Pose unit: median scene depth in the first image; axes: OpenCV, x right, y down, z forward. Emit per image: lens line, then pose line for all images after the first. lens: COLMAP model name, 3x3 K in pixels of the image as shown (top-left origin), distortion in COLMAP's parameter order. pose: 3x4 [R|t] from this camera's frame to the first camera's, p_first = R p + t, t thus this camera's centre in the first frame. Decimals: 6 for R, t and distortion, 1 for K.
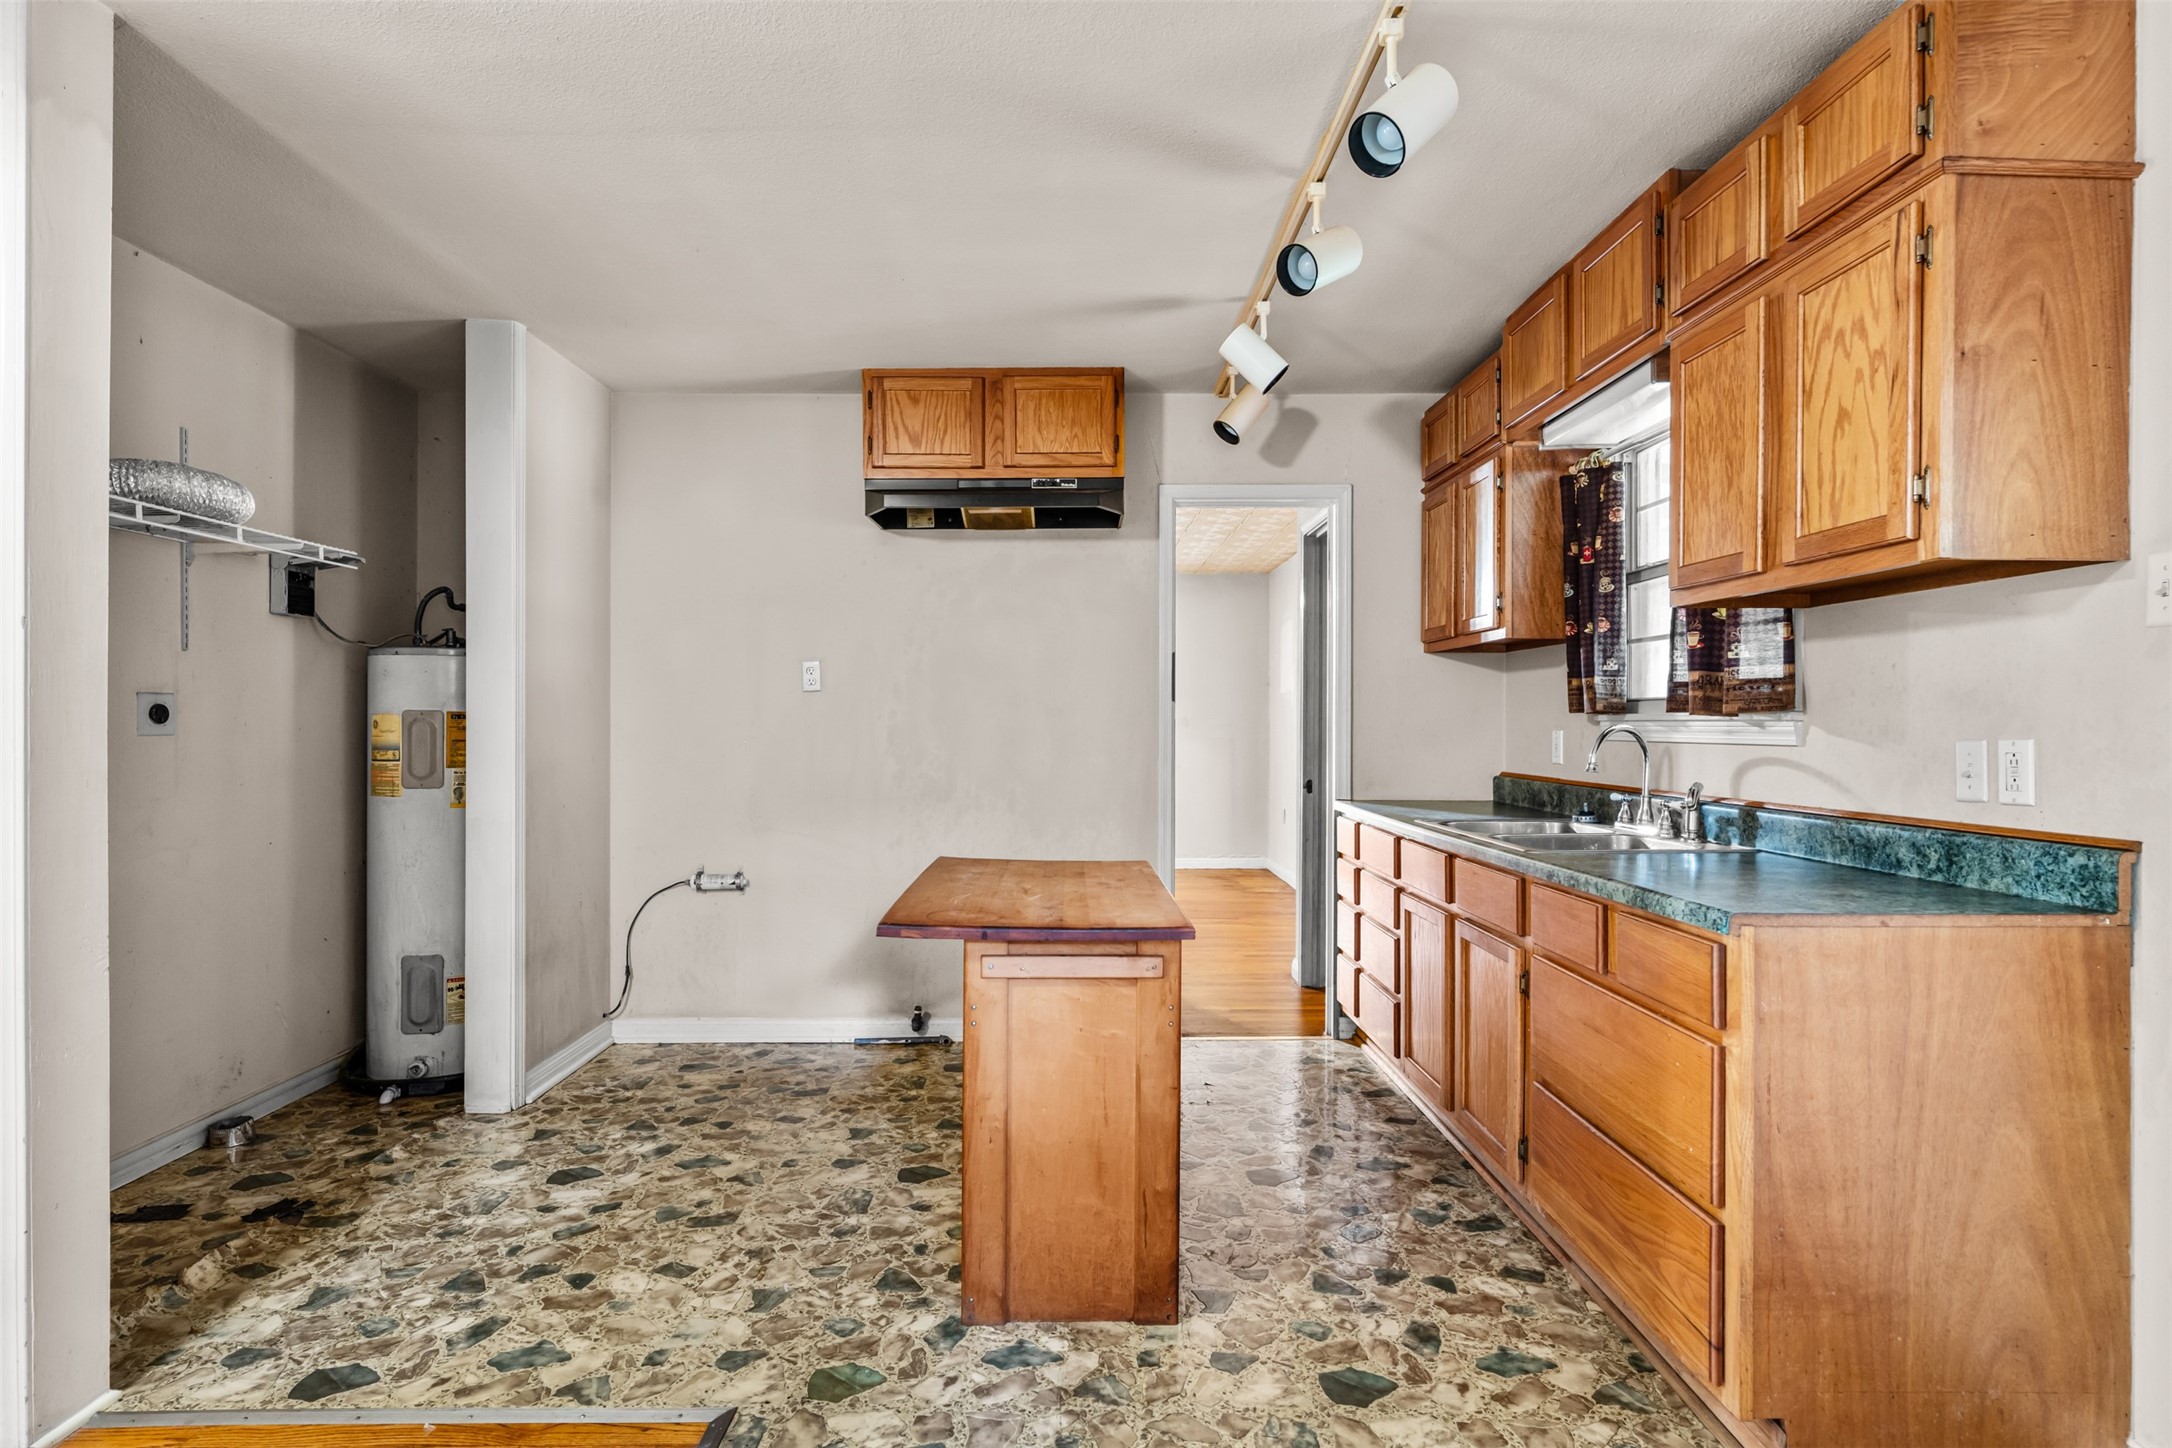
lens RADIAL K [[1084.4, 0, 1089.6], [0, 1084.4, 727.3], [0, 0, 1]] dist [0.000245, -0.000139]
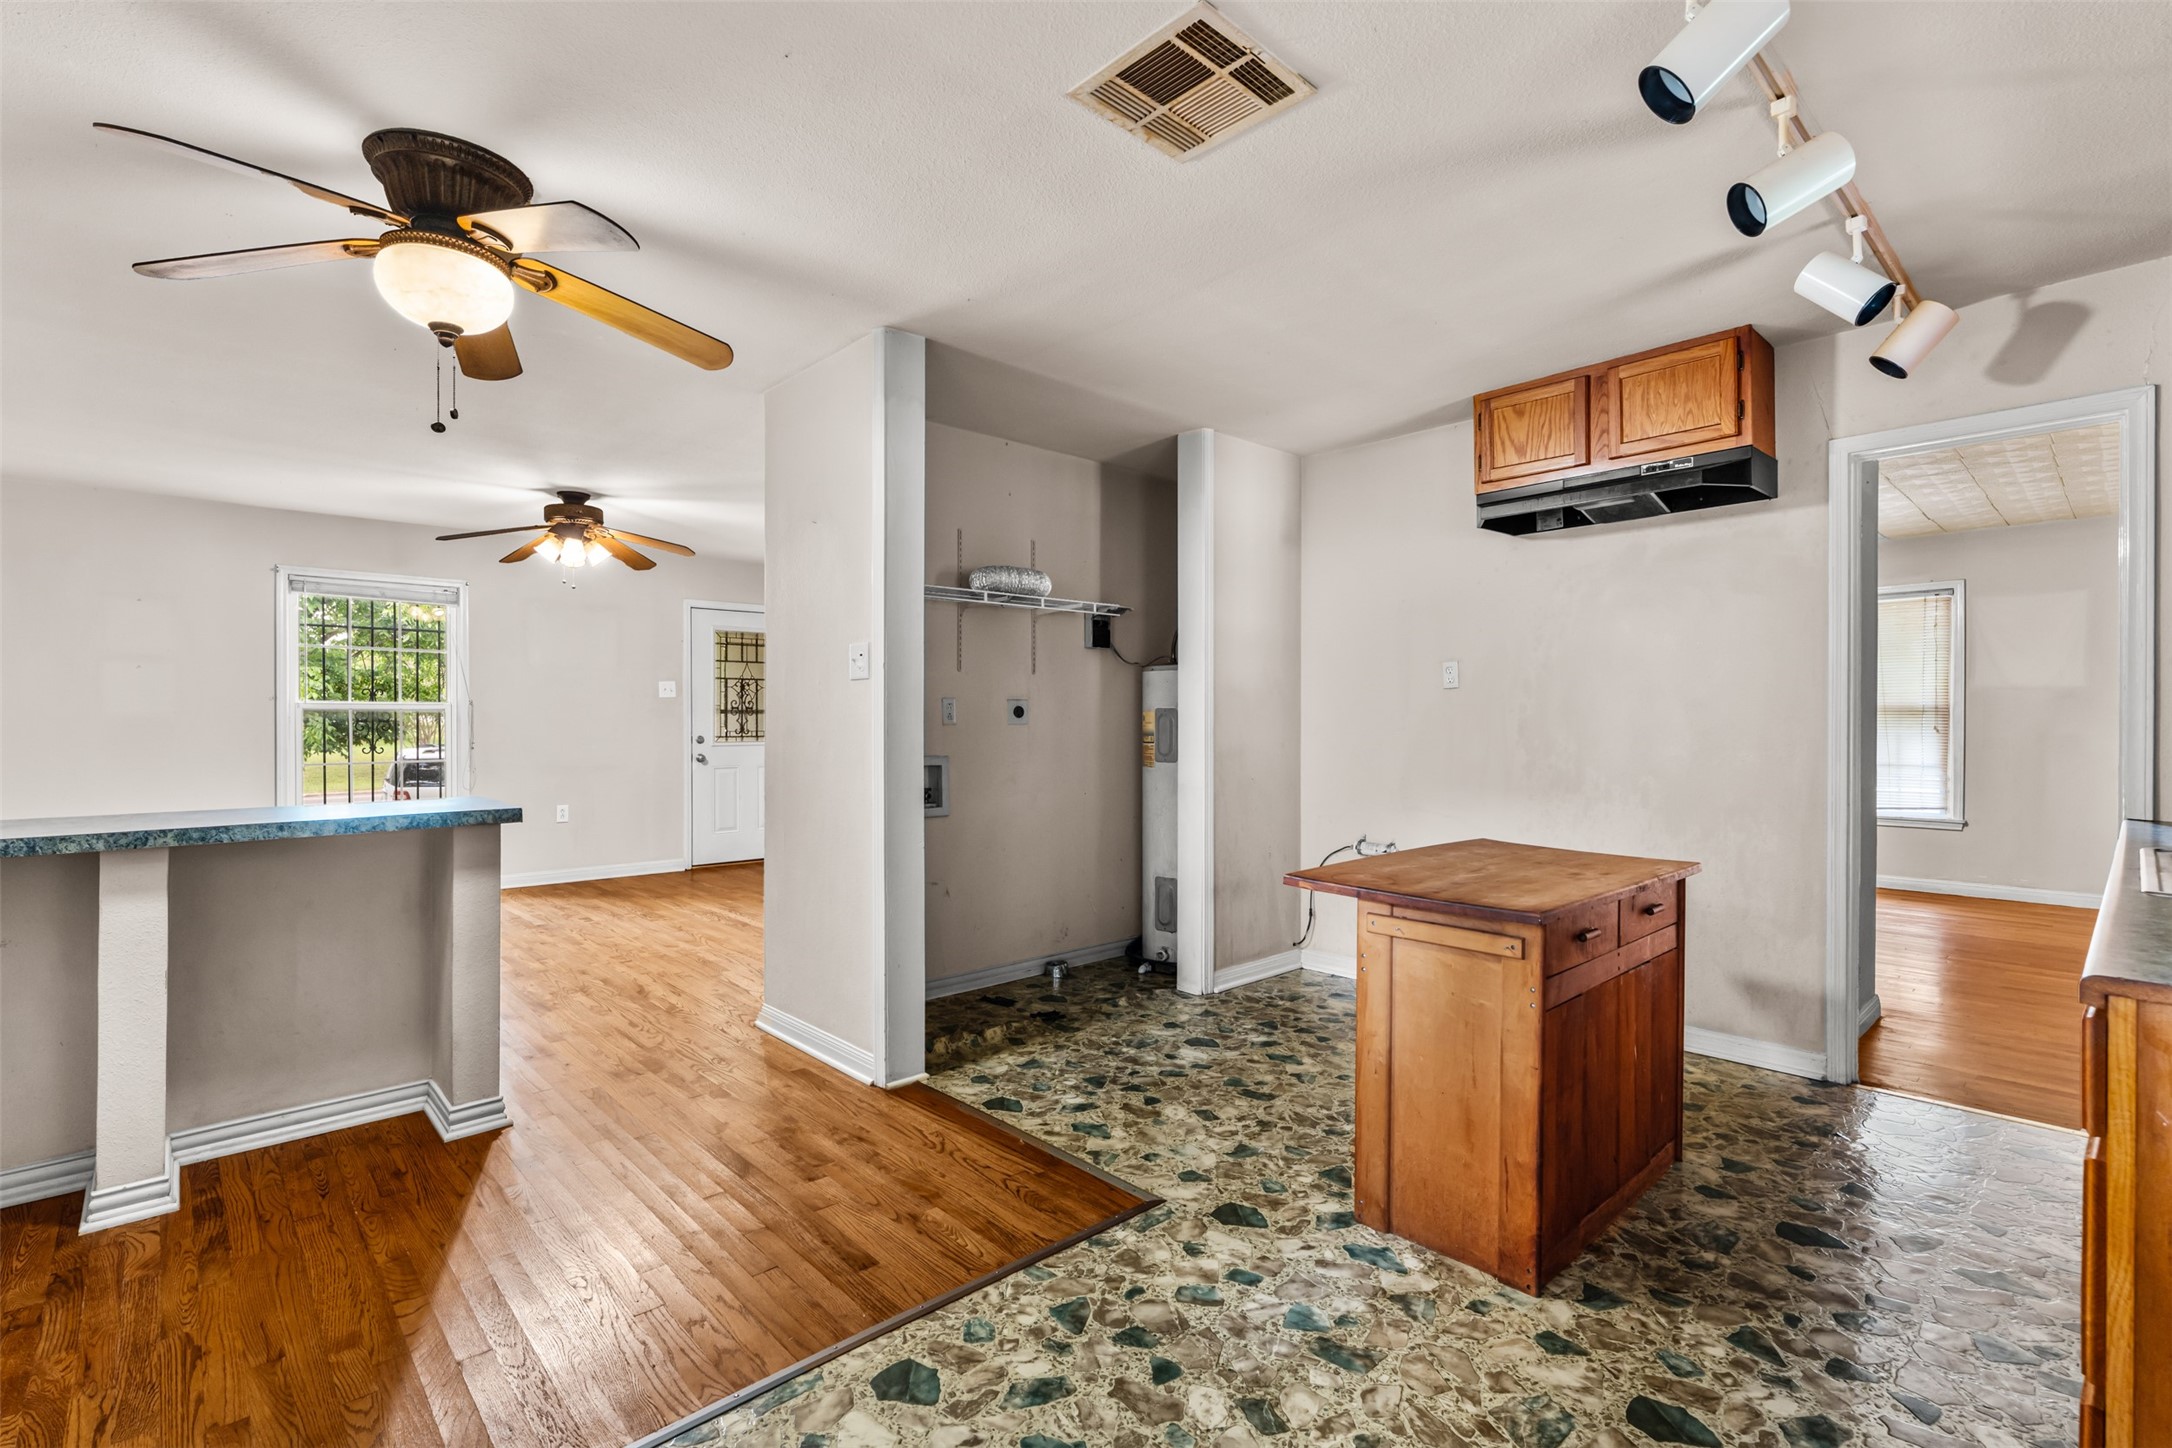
lens RADIAL K [[999.2, 0, 1086.0], [0, 999.2, 724.0], [0, 0, 1]] dist [-0.002322, 0.000173]
pose [[0.668245, 0.002922, -0.743935, 0.352126], [-0.001001, 0.999995, 0.003028, 0.001502], [0.743940, -0.001278, 0.668245, 0.032768]]
